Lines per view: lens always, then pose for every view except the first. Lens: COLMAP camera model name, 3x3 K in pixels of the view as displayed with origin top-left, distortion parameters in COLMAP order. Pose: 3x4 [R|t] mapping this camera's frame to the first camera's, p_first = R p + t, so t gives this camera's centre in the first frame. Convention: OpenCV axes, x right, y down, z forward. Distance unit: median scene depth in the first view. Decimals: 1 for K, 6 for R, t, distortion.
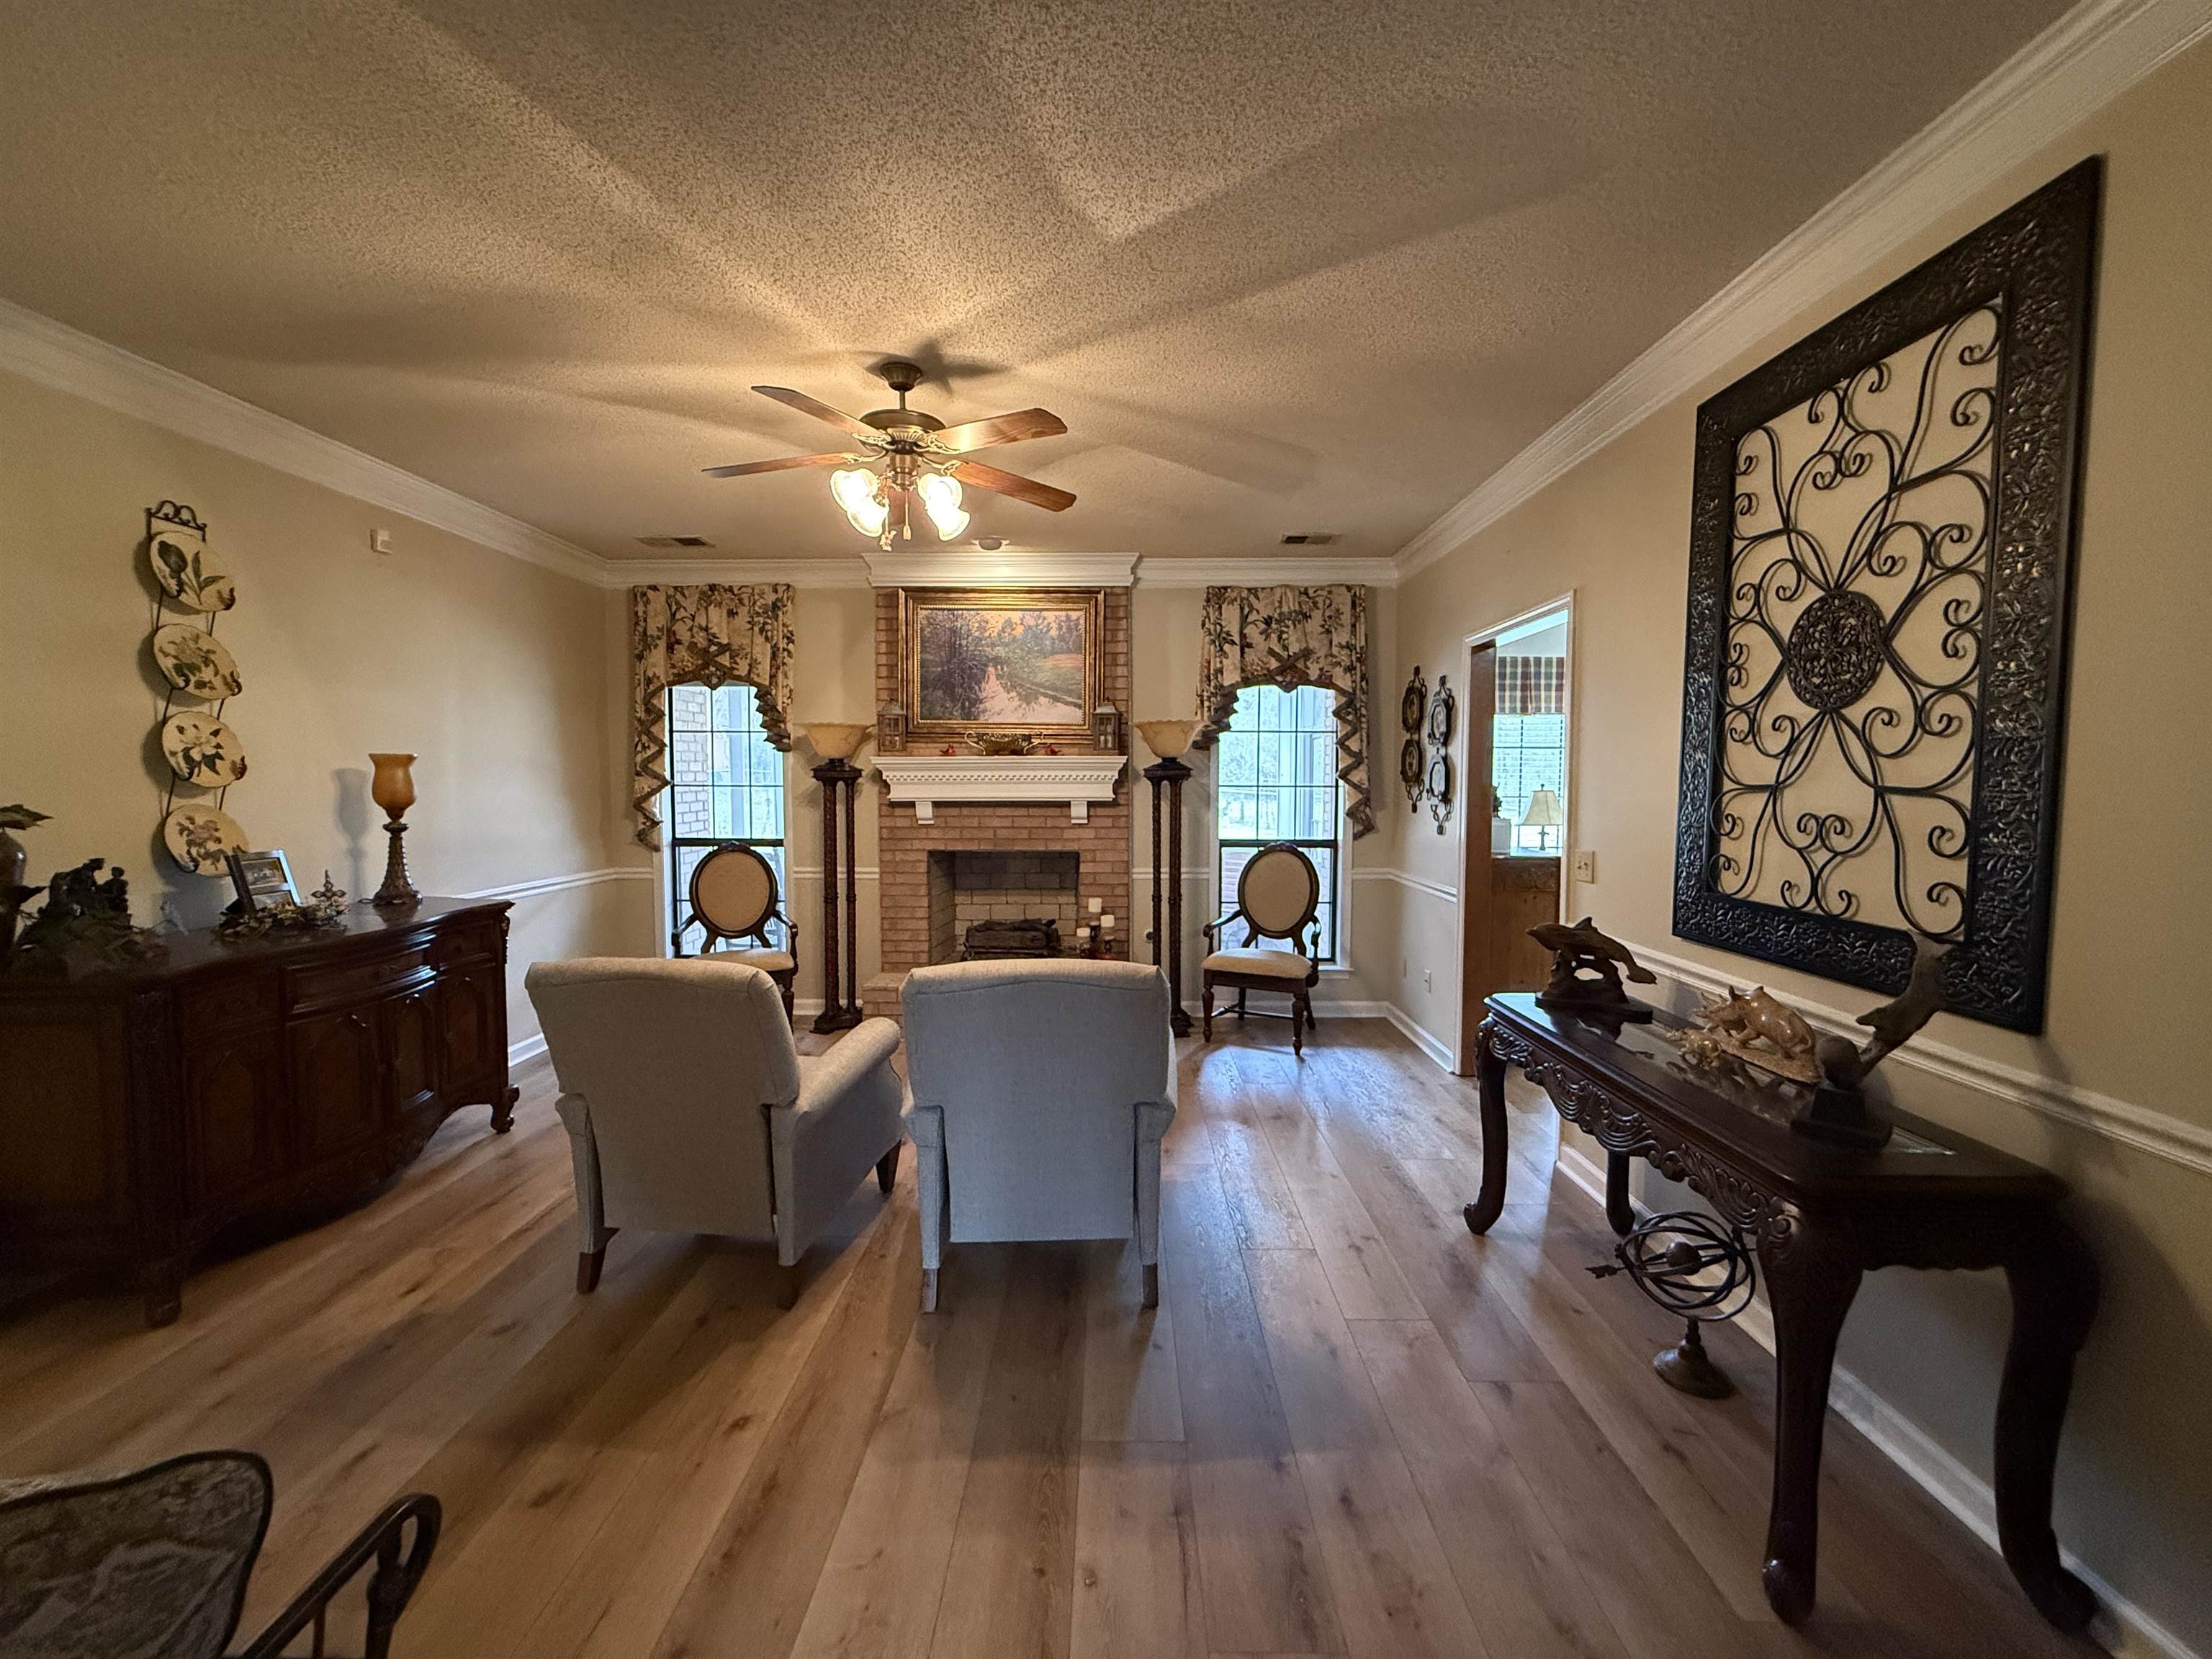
lens RADIAL K [[877.9, 0, 1096.4], [0, 877.9, 832.6], [0, 0, 1]] dist [0.000111, -0.000240]
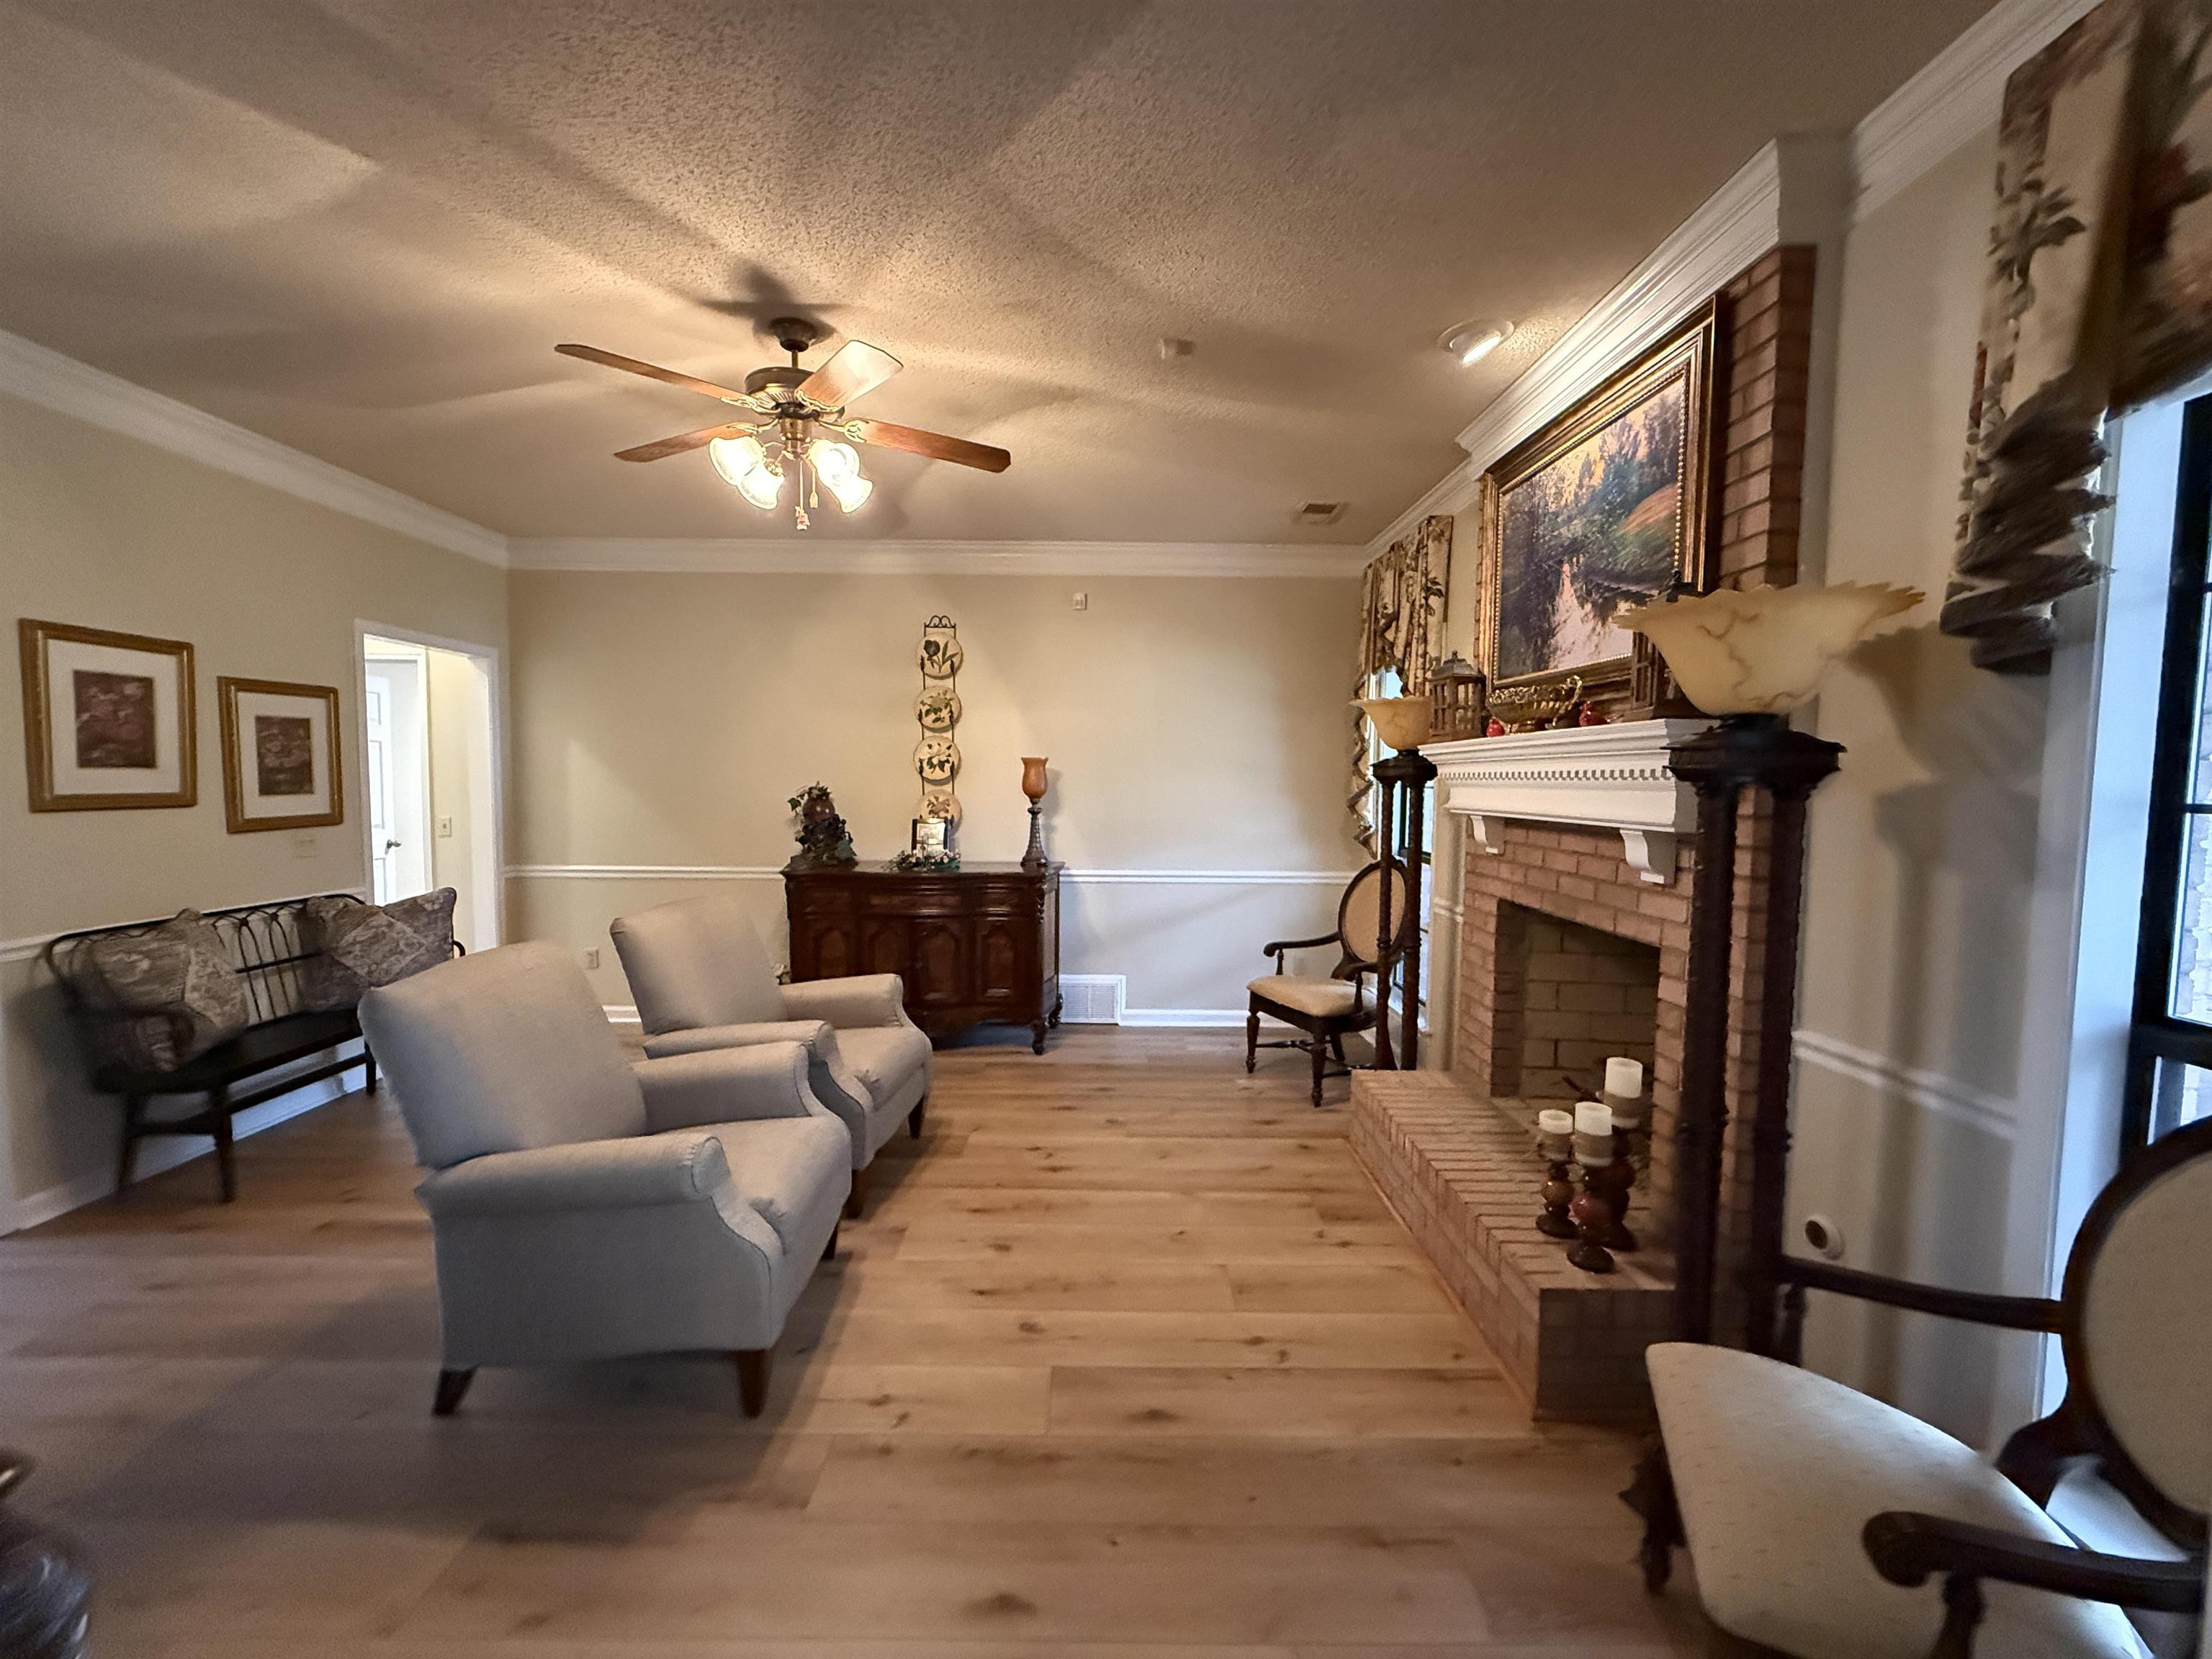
lens RADIAL K [[877.9, 0, 1095.5], [0, 877.9, 832.6], [0, 0, 1]] dist [0.000111, -0.000240]
pose [[0.029164, 0.059548, -0.997799, 0.404126], [-0.070700, 0.995847, 0.057365, -0.039661], [0.997071, 0.068871, 0.033253, 0.720962]]
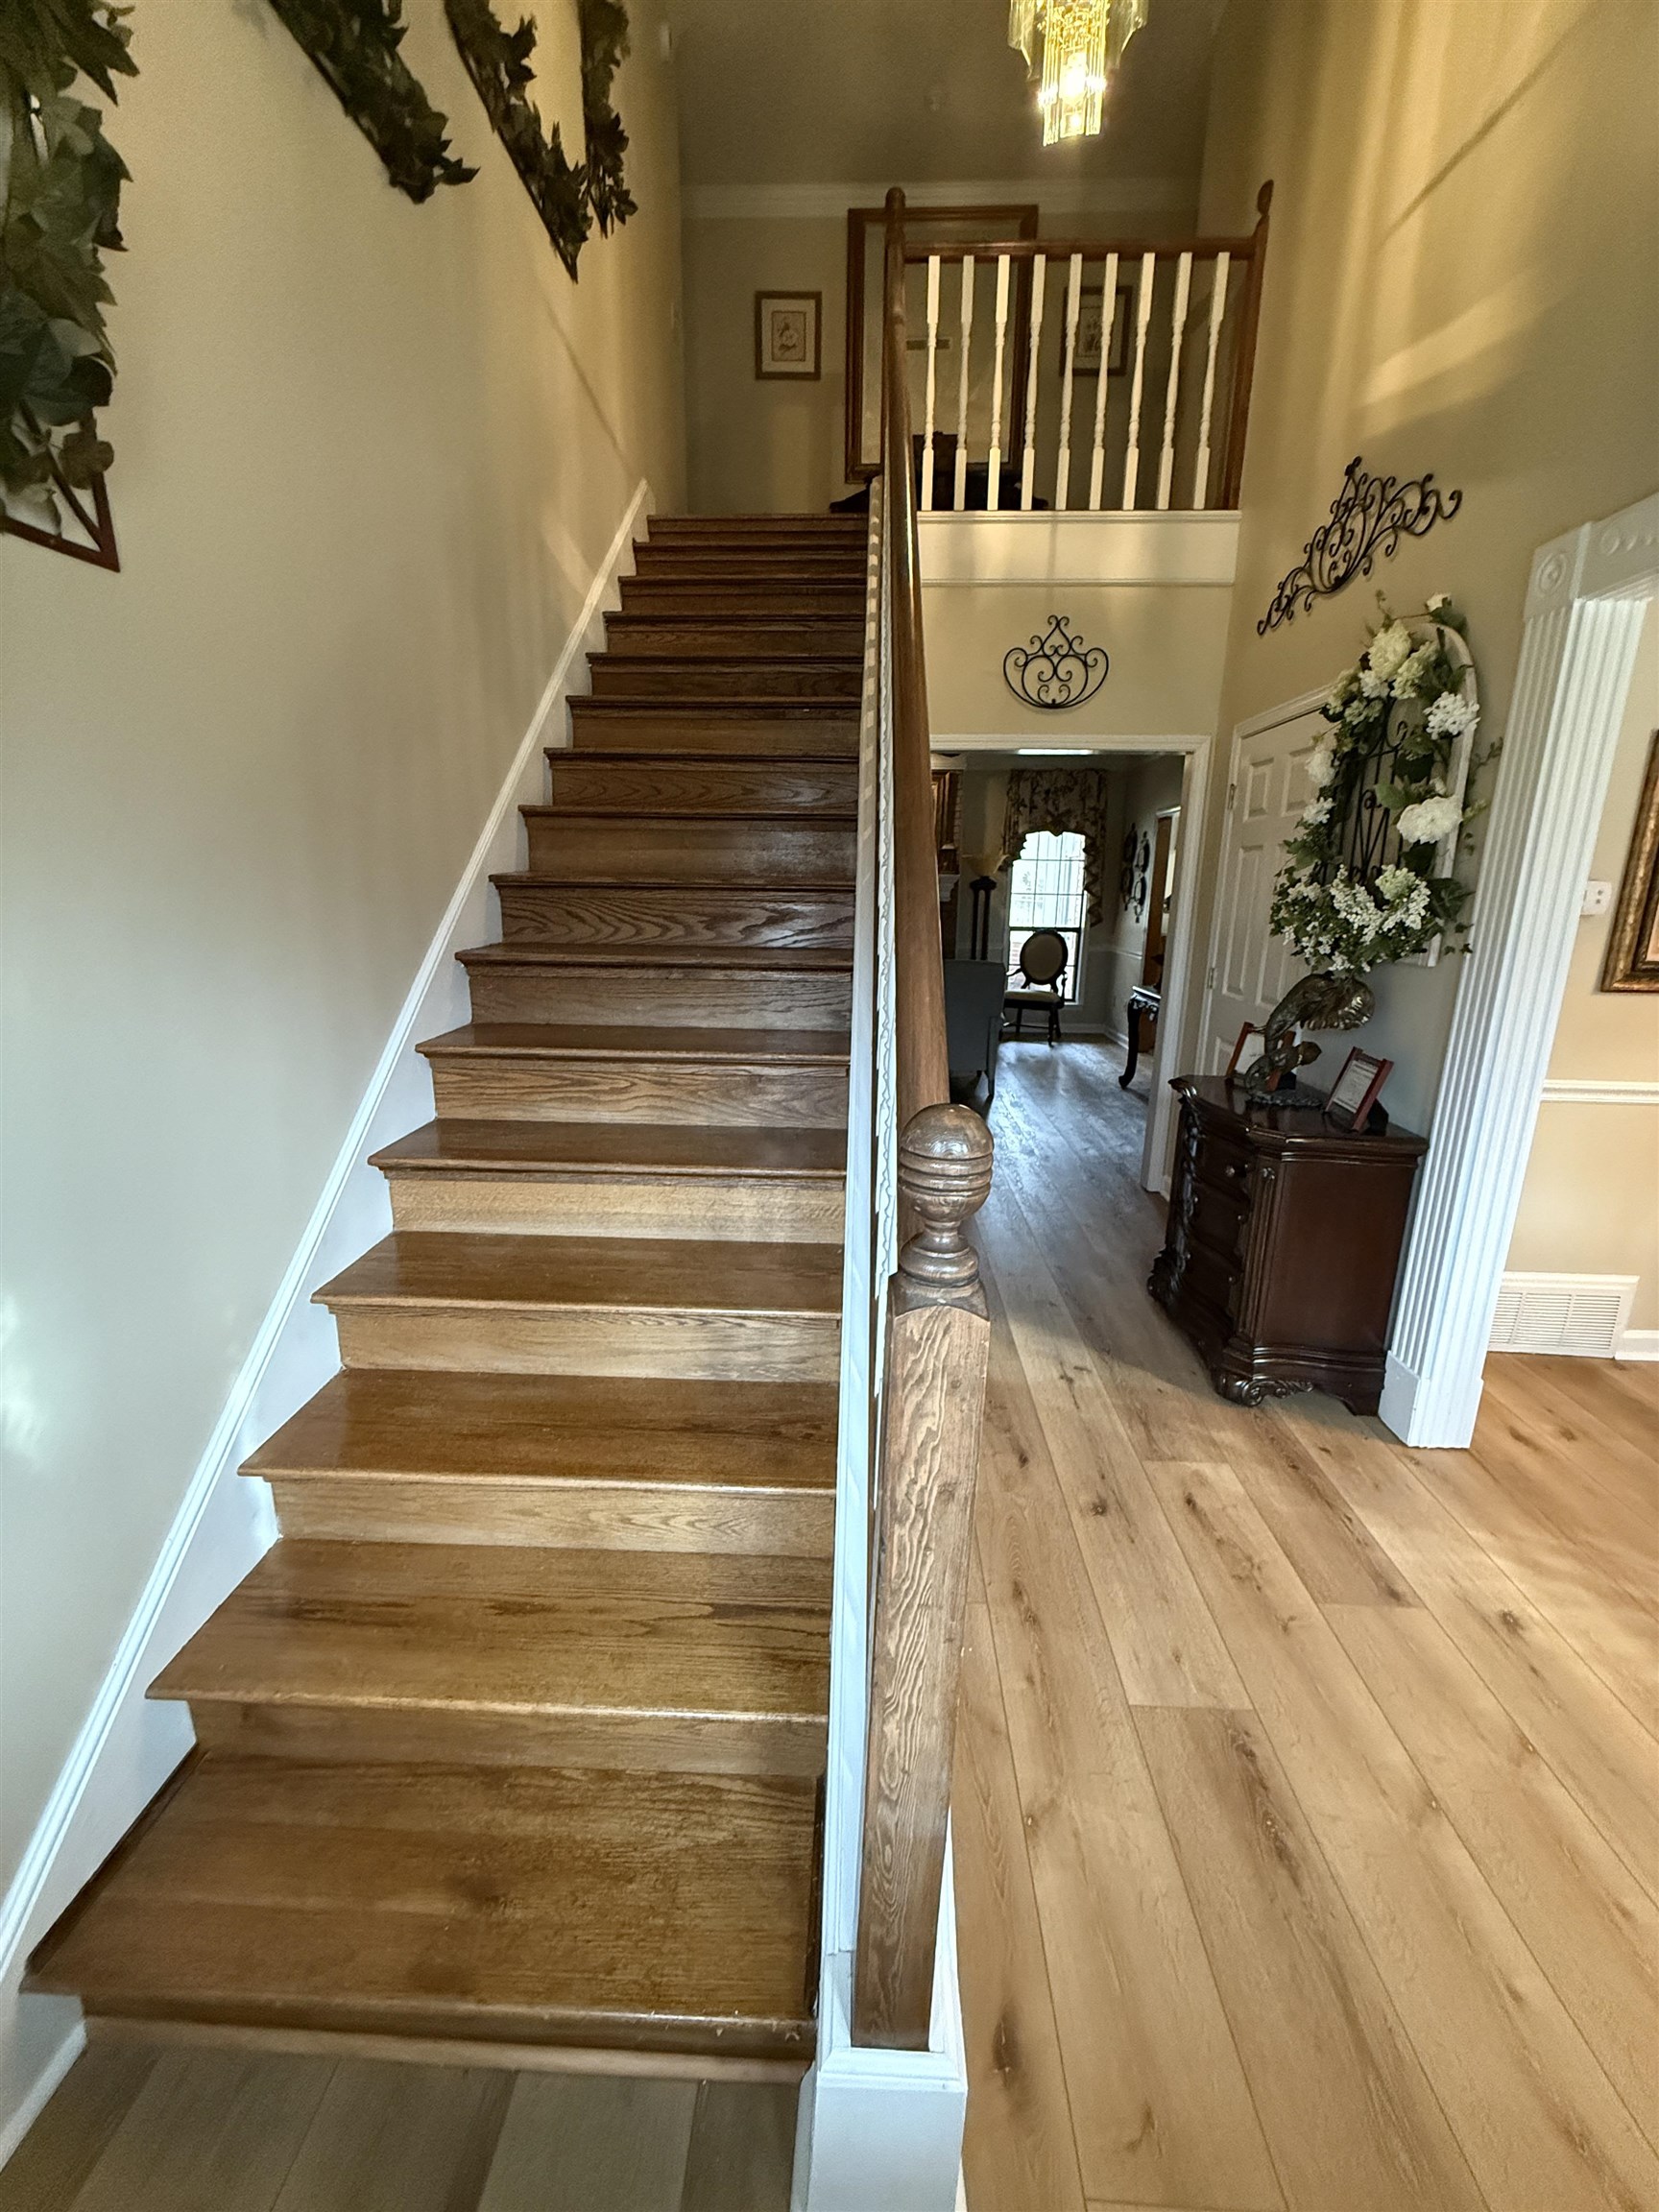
lens RADIAL K [[877.9, 0, 835.5], [0, 877.9, 1101.5], [0, 0, 1]] dist [0.000111, -0.000240]
pose [[0.999688, 0.020074, -0.014891, -0.170087], [-0.017107, 0.983894, 0.177933, 0.047243], [0.018223, -0.177623, 0.983930, -0.753345]]
